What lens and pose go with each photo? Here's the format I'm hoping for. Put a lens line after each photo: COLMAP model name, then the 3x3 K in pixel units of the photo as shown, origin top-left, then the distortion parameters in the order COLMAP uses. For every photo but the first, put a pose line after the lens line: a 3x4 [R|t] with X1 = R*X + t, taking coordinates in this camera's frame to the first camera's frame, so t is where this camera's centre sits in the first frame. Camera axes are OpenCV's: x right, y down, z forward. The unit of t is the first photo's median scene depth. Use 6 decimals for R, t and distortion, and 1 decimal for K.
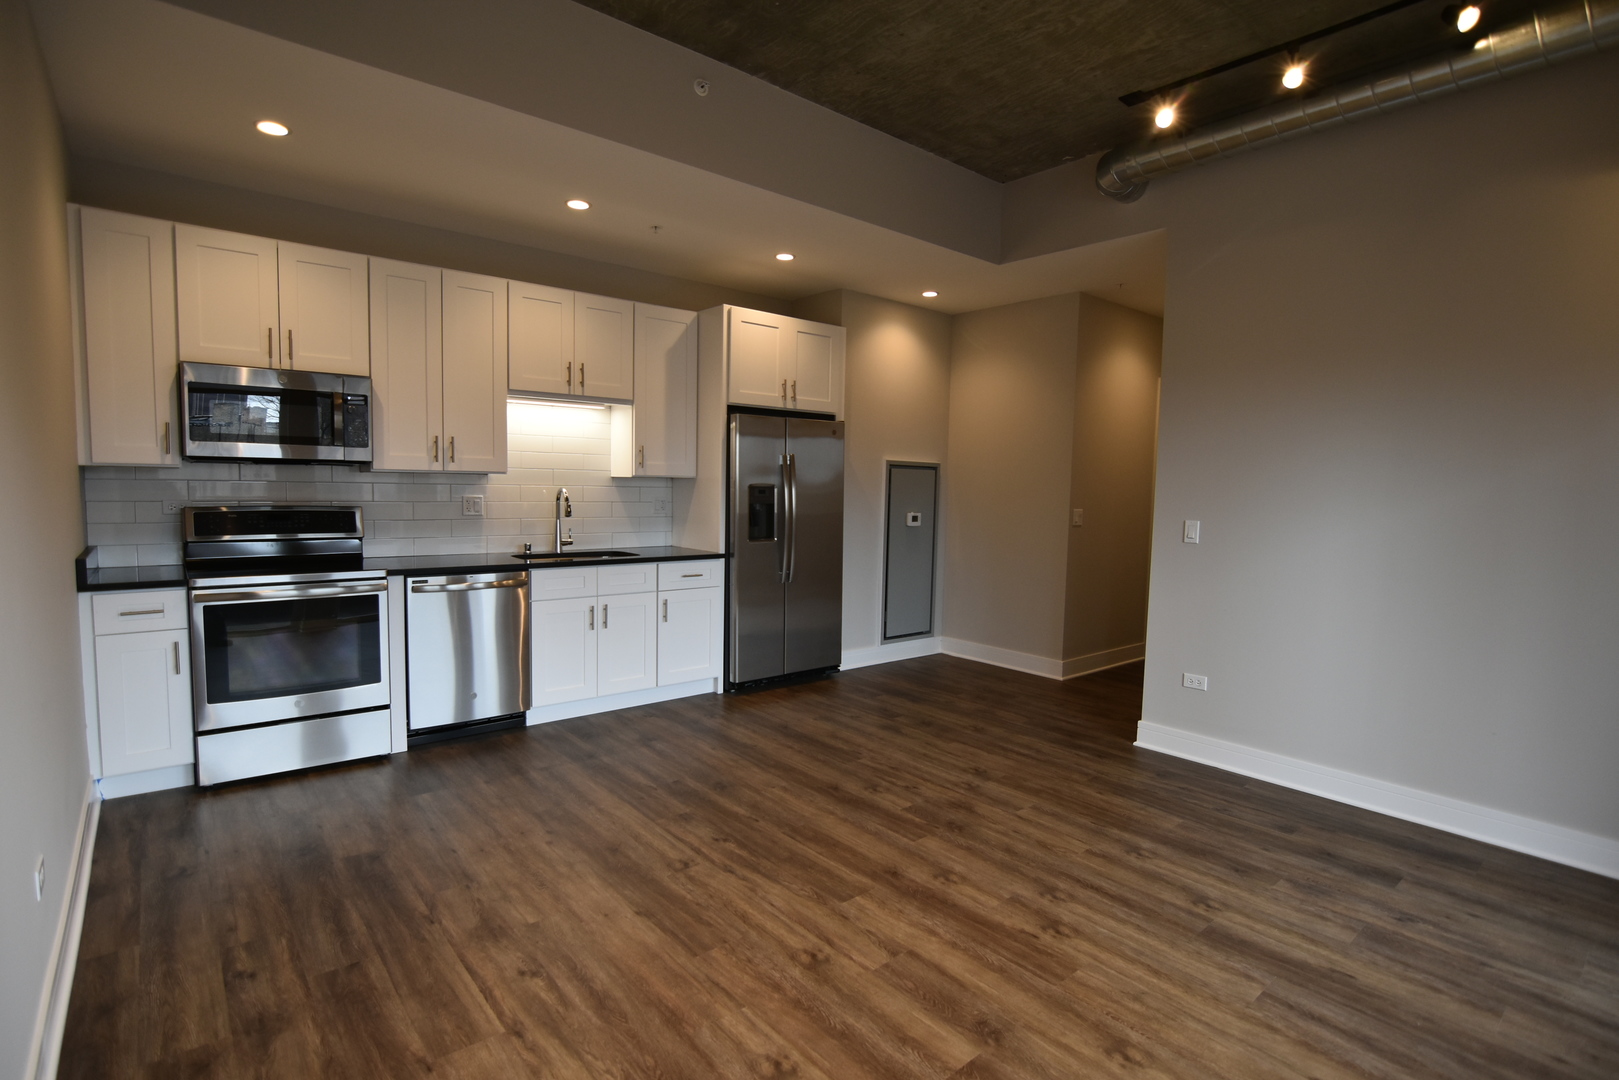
lens RADIAL K [[787.2, 0, 802.3], [0, 787.2, 545.3], [0, 0, 1]] dist [-0.025353, 0.002689]
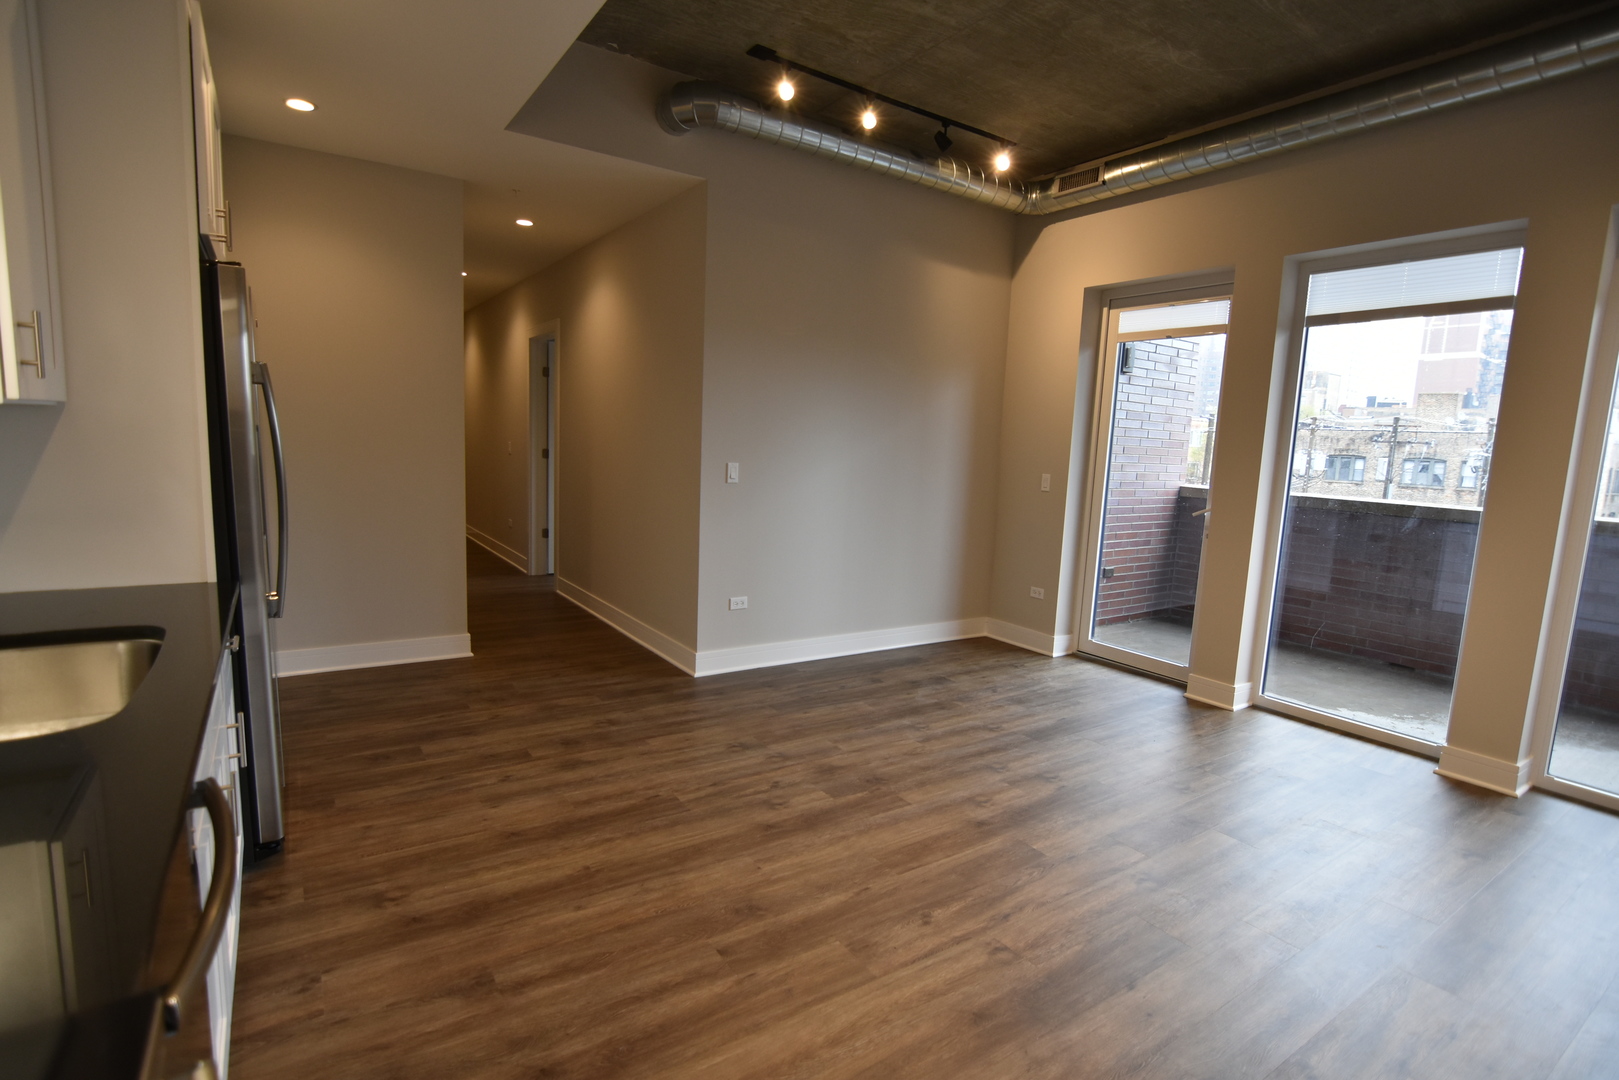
lens RADIAL K [[787.2, 0, 802.7], [0, 787.2, 541.6], [0, 0, 1]] dist [-0.025353, 0.002689]
pose [[0.107330, -0.146063, 0.983436, -0.715396], [0.037912, 0.989032, 0.142756, -0.089581], [-0.993500, 0.021962, 0.111690, 0.903991]]
